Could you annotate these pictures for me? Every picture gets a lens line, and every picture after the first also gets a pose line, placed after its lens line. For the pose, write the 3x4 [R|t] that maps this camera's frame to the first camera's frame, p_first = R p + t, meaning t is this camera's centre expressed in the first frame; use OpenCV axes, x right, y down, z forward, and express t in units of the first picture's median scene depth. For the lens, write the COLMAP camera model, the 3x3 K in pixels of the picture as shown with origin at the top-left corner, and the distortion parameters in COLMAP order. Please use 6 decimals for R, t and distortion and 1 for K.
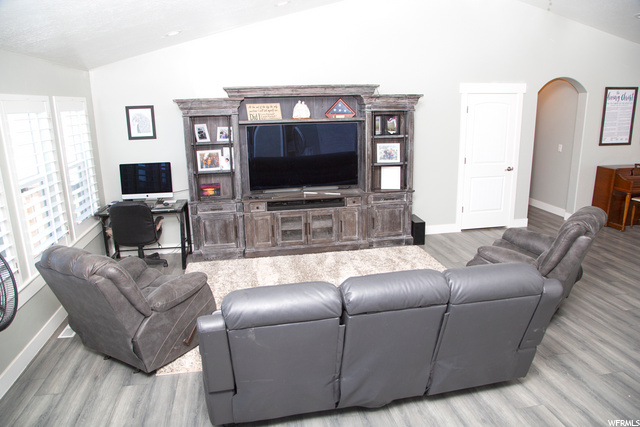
lens RADIAL K [[434.4, 0, 320.0], [0, 434.4, 213.5], [0, 0, 1]] dist [-0.085111, 0.002207]
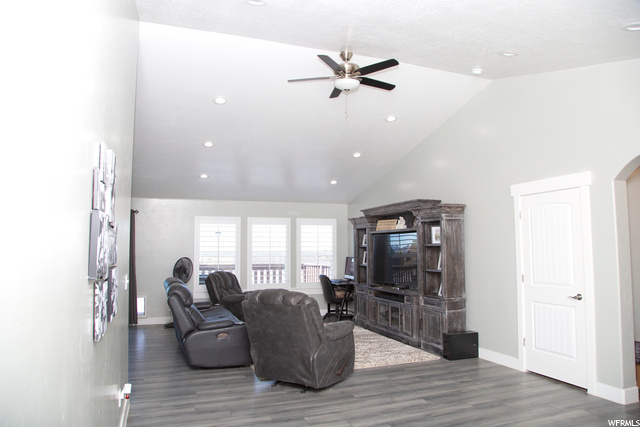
lens RADIAL K [[434.4, 0, 320.0], [0, 434.4, 213.5], [0, 0, 1]] dist [-0.085111, 0.002207]
pose [[0.179640, -0.058681, -0.981981, 1.163338], [-0.242038, 0.964897, -0.101938, -0.074702], [0.953492, 0.255989, 0.159131, 0.540189]]
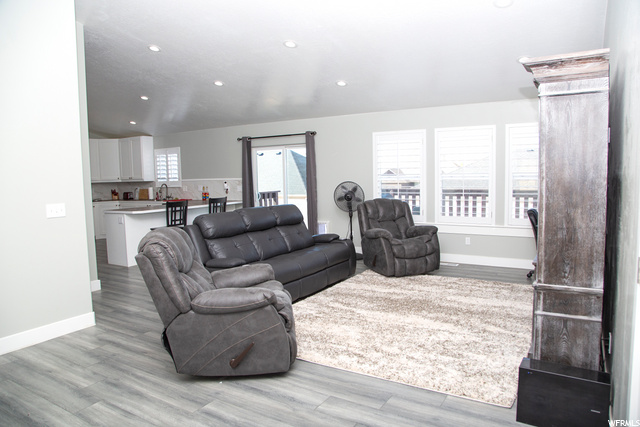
lens RADIAL K [[434.4, 0, 320.0], [0, 434.4, 213.5], [0, 0, 1]] dist [-0.085111, 0.002207]
pose [[-0.661338, 0.103741, -0.742880, 0.676551], [-0.149566, 0.952263, 0.266129, -0.204049], [0.735025, 0.287111, -0.614251, 1.109418]]
